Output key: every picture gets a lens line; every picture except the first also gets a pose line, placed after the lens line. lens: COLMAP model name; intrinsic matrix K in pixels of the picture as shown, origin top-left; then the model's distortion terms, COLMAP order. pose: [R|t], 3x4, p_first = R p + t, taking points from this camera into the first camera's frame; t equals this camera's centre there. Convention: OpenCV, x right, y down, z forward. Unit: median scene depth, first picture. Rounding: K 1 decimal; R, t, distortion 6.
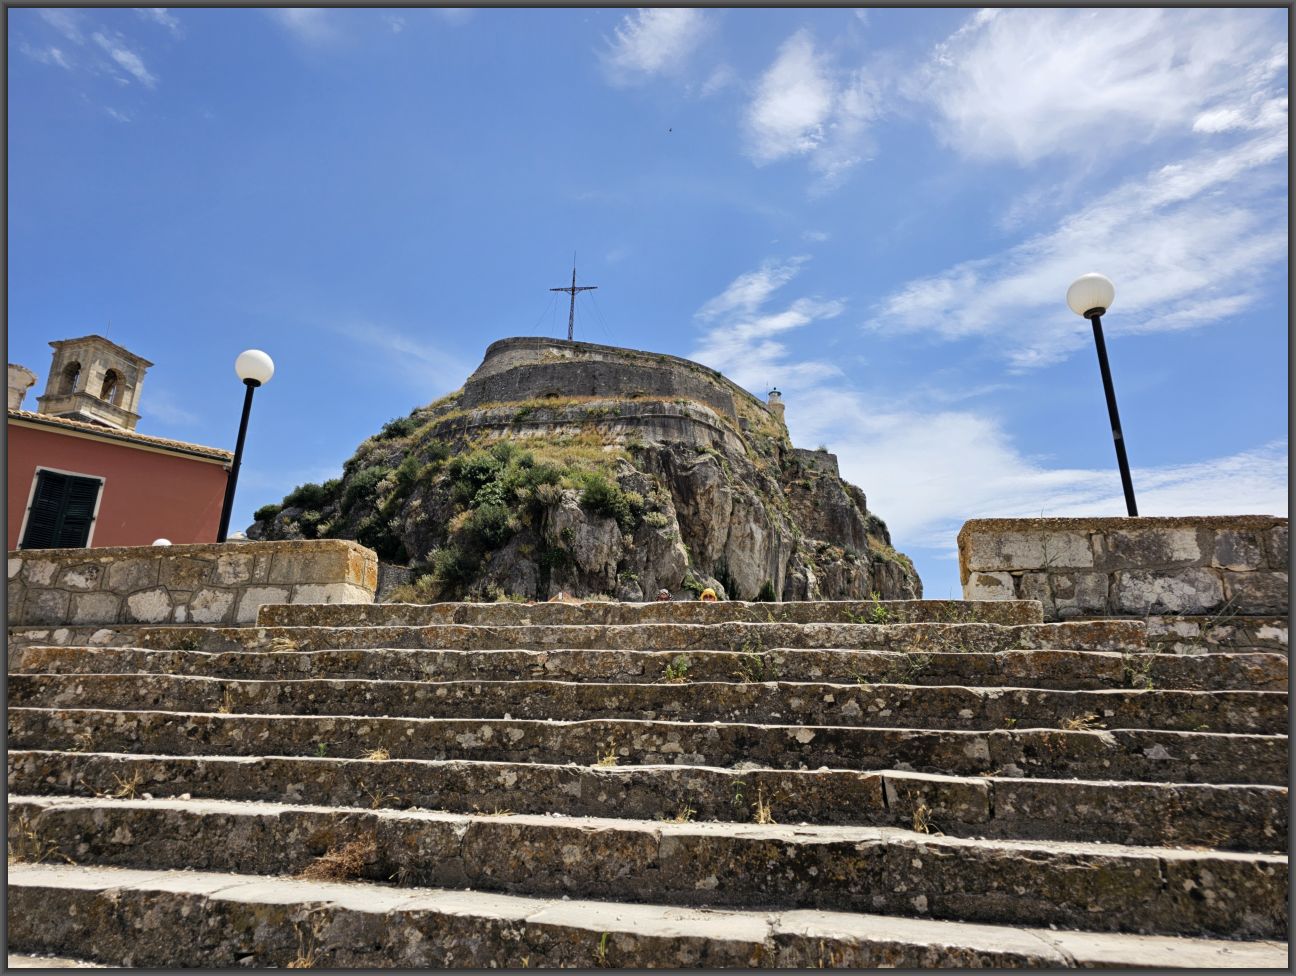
lens RADIAL K [[869.5, 0, 648.0], [0, 869.5, 488.0], [0, 0, 1]] dist [0.094305, -0.087683]
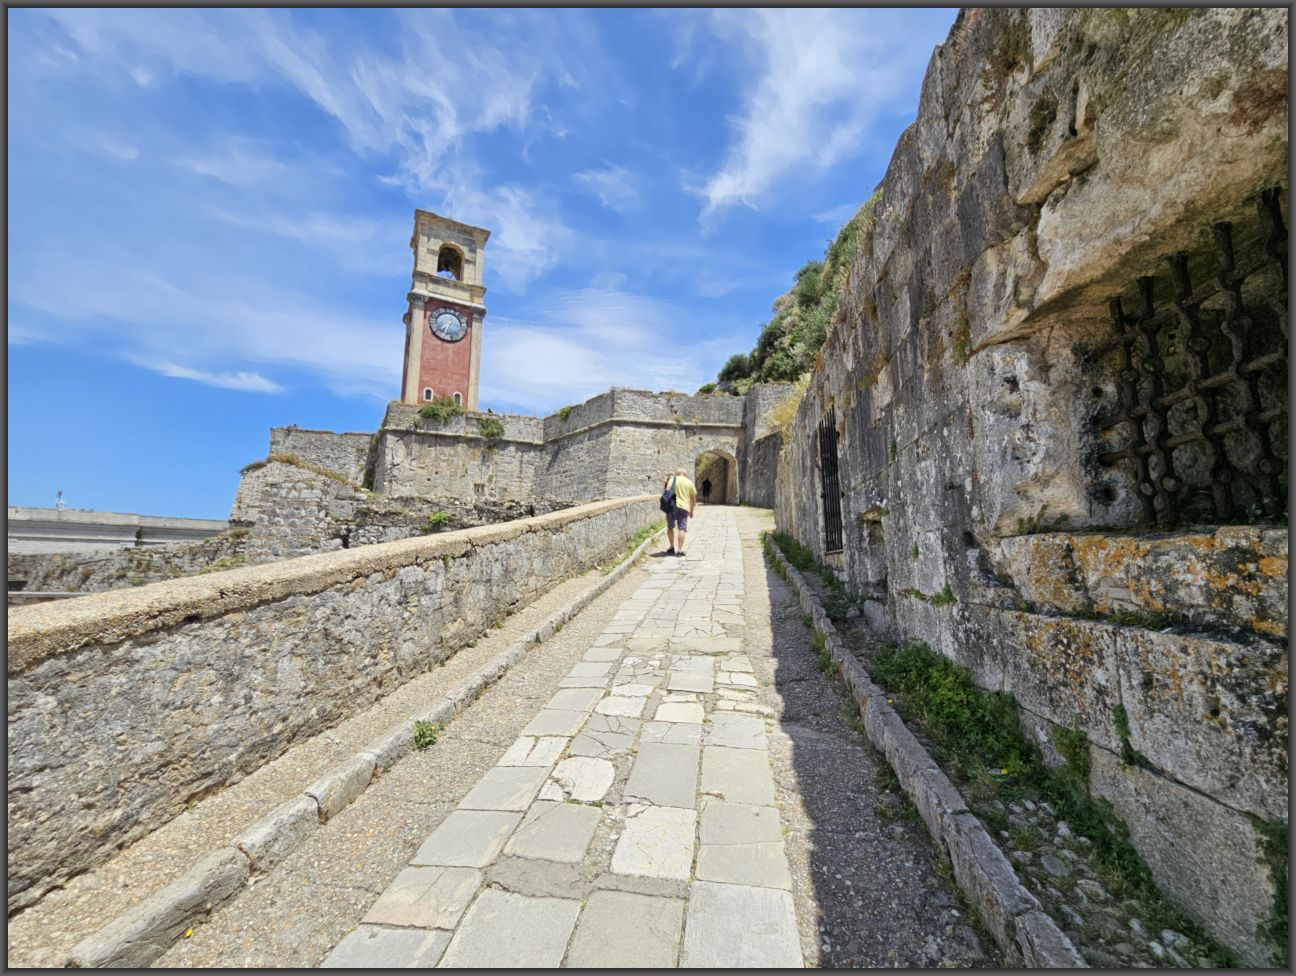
lens RADIAL K [[528.0, 0, 648.0], [0, 528.0, 488.0], [0, 0, 1]] dist [-0.012241, -0.000078]
pose [[0.738901, -0.130026, -0.661149, -0.078390], [0.219310, 0.974187, 0.053512, 0.101070], [0.637125, -0.184536, 0.748344, 0.494360]]
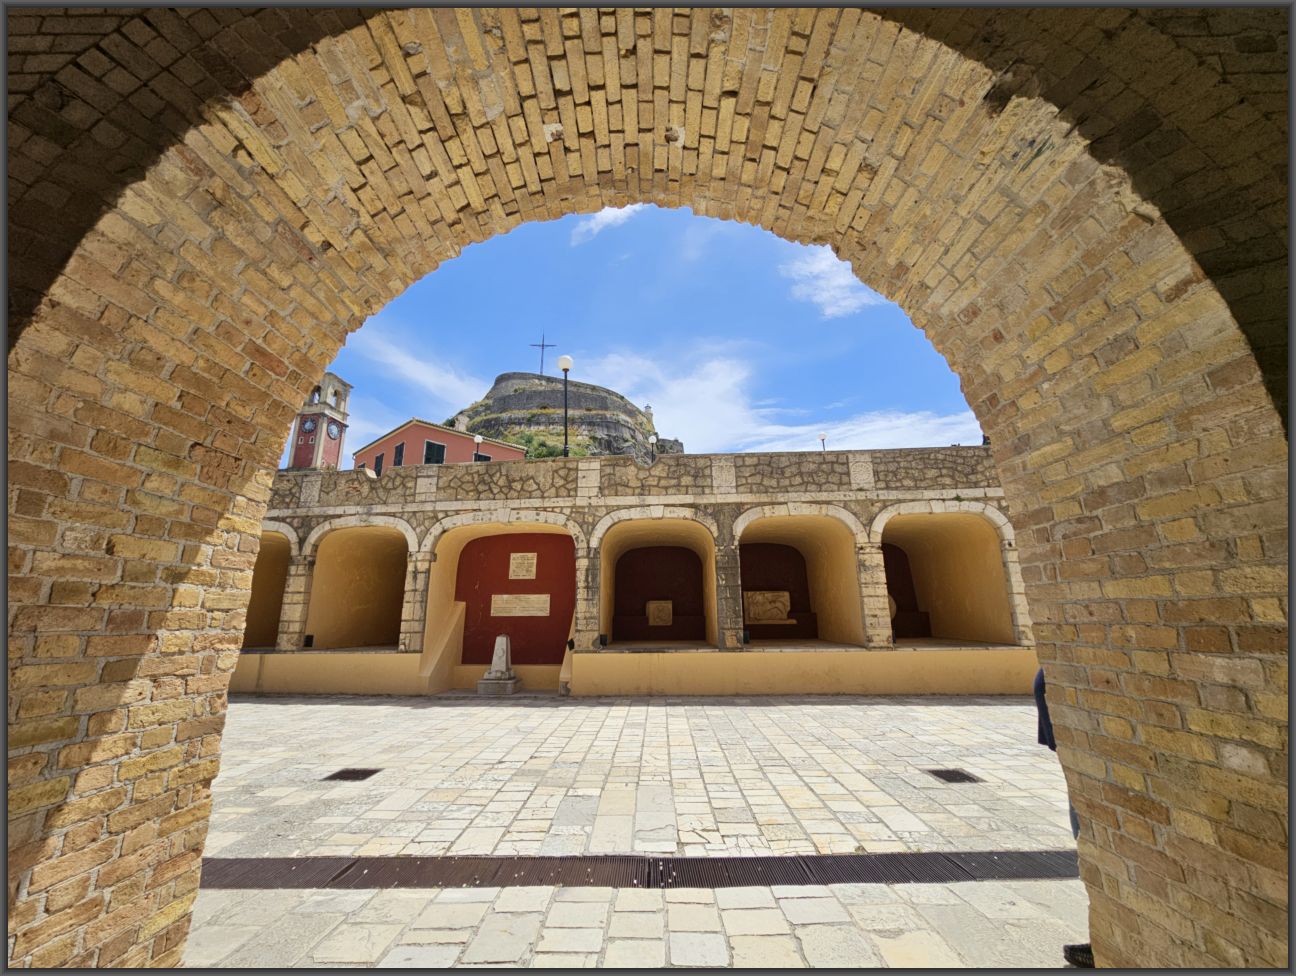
lens RADIAL K [[528.0, 0, 648.0], [0, 528.0, 488.0], [0, 0, 1]] dist [-0.012241, -0.000078]
pose [[0.980665, 0.015688, 0.195062, -0.119169], [-0.027521, 0.997931, 0.058101, -0.005117], [-0.193747, -0.062346, 0.979068, -0.186693]]
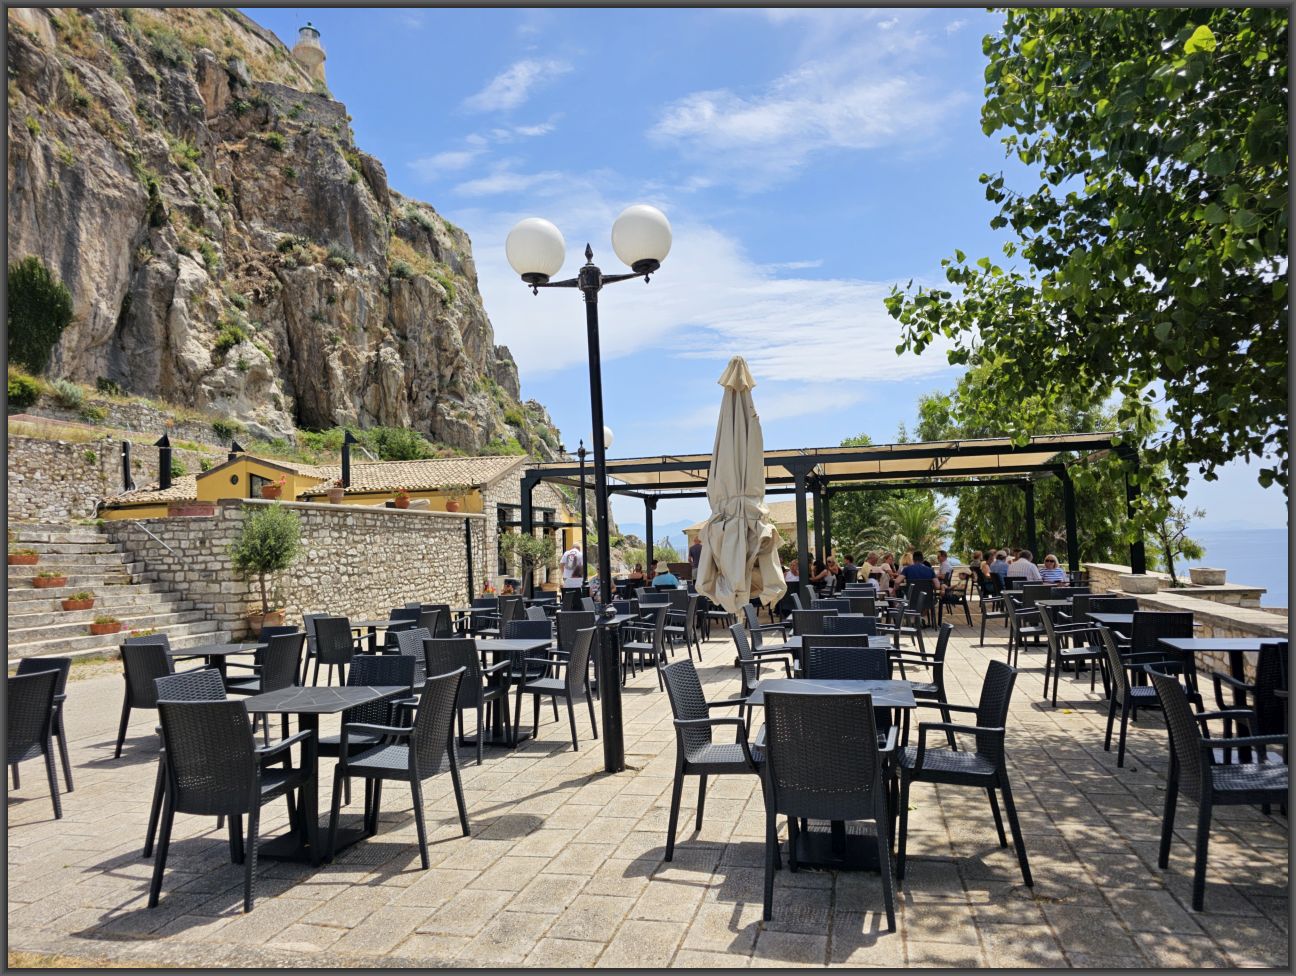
lens RADIAL K [[869.5, 0, 648.0], [0, 869.5, 488.0], [0, 0, 1]] dist [0.094305, -0.087683]
pose [[0.959288, -0.033017, 0.280492, 0.324926], [-0.034188, 0.972265, 0.231371, 0.102596], [-0.280351, -0.231541, 0.931554, 0.394898]]
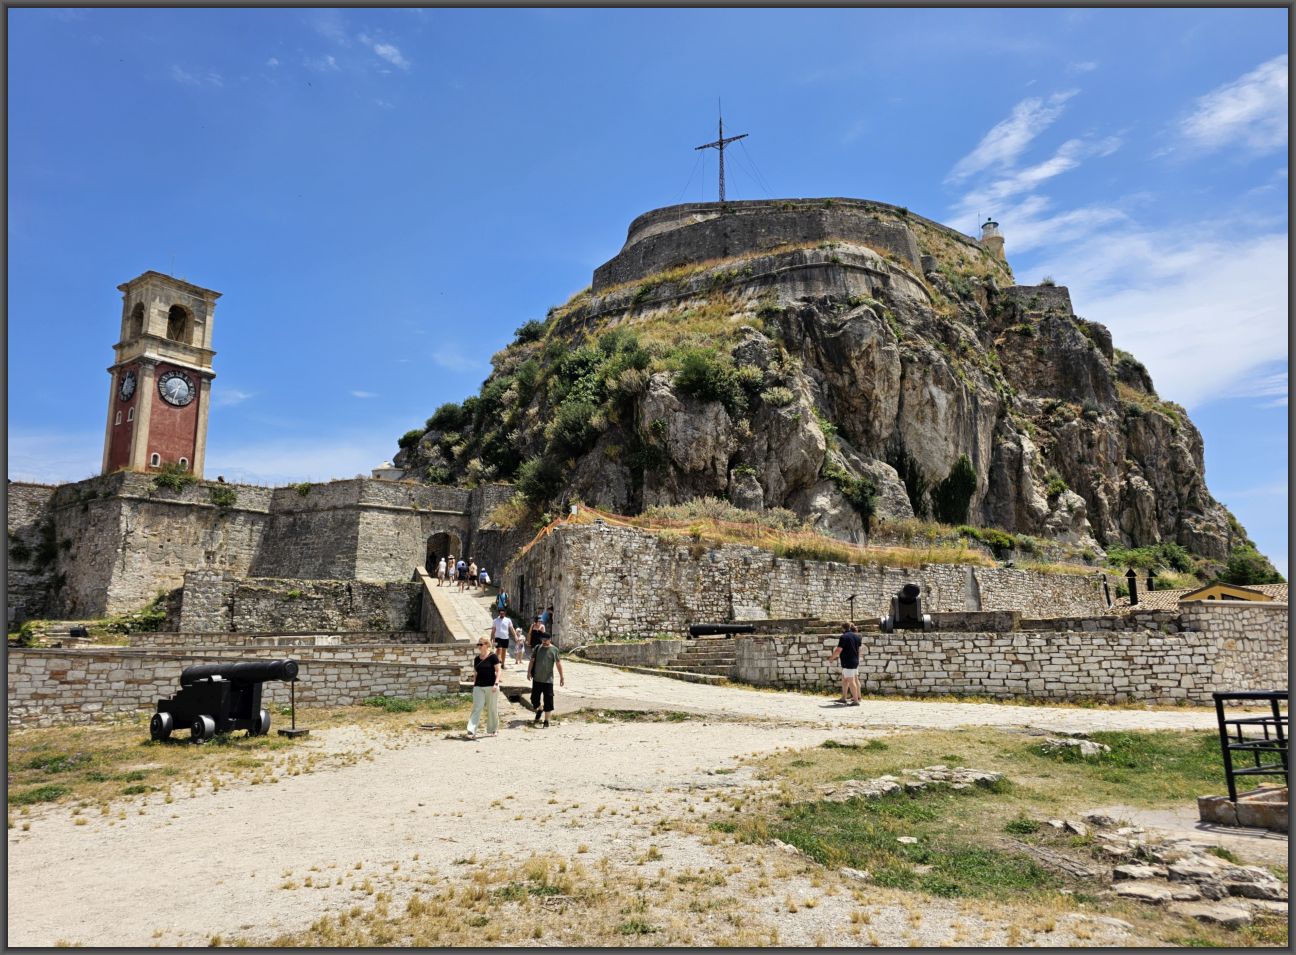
lens RADIAL K [[880.9, 0, 648.0], [0, 880.9, 477.5], [0, 0, 1]] dist [0.081344, -0.093161]
pose [[0.954956, -0.096305, -0.280687, 0.089564], [0.125488, 0.988195, 0.087880, 0.018871], [0.268910, -0.119144, 0.955768, 0.153857]]
